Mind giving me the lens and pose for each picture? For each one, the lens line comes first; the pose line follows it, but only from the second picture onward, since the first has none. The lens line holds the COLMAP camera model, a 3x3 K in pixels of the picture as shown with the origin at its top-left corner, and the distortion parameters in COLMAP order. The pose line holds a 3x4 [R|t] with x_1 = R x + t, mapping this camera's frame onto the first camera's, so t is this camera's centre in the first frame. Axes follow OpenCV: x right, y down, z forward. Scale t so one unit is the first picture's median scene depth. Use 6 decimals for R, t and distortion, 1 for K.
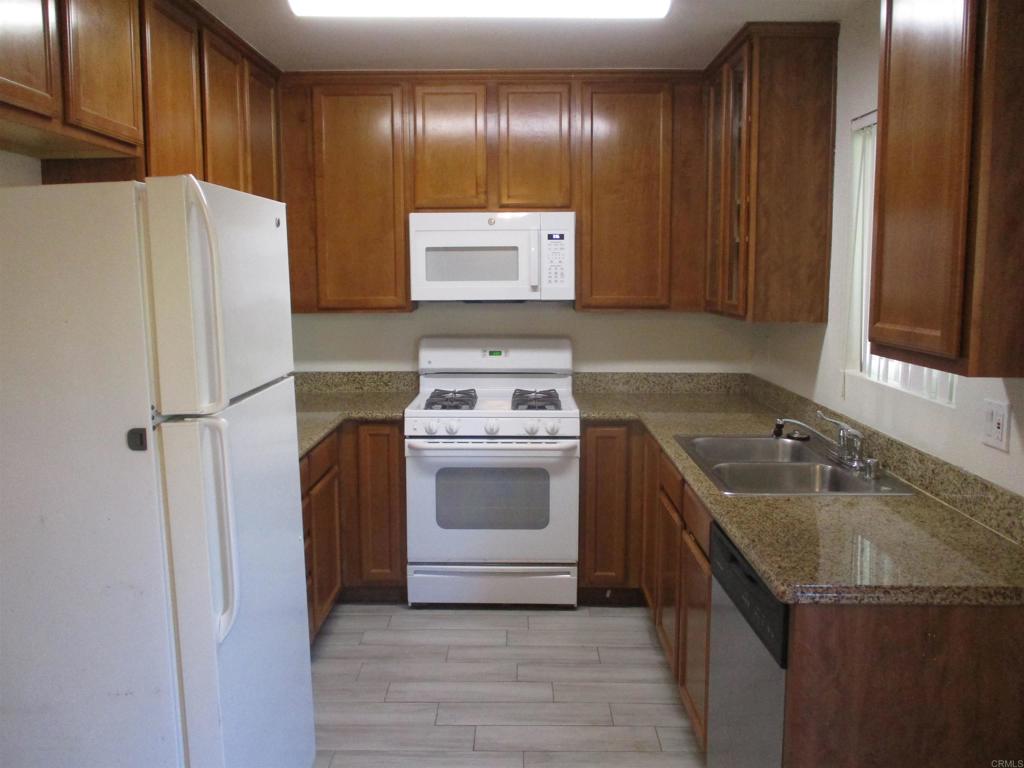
lens RADIAL K [[856.4, 0, 518.0], [0, 856.4, 384.1], [0, 0, 1]] dist [0.006377, -0.015661]
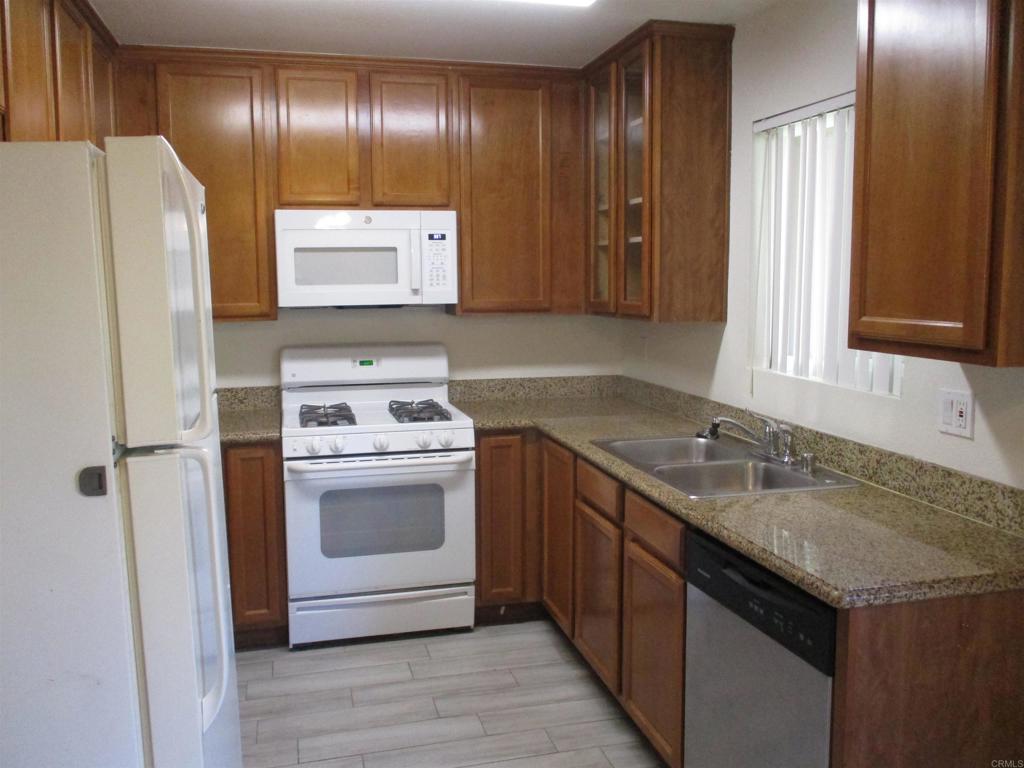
lens RADIAL K [[856.4, 0, 506.2], [0, 856.4, 380.4], [0, 0, 1]] dist [0.006377, -0.015661]
pose [[0.967136, -0.036132, 0.251681, -0.132191], [0.040067, 0.999142, -0.010526, -0.001661], [-0.251084, 0.020264, 0.967753, 0.076964]]
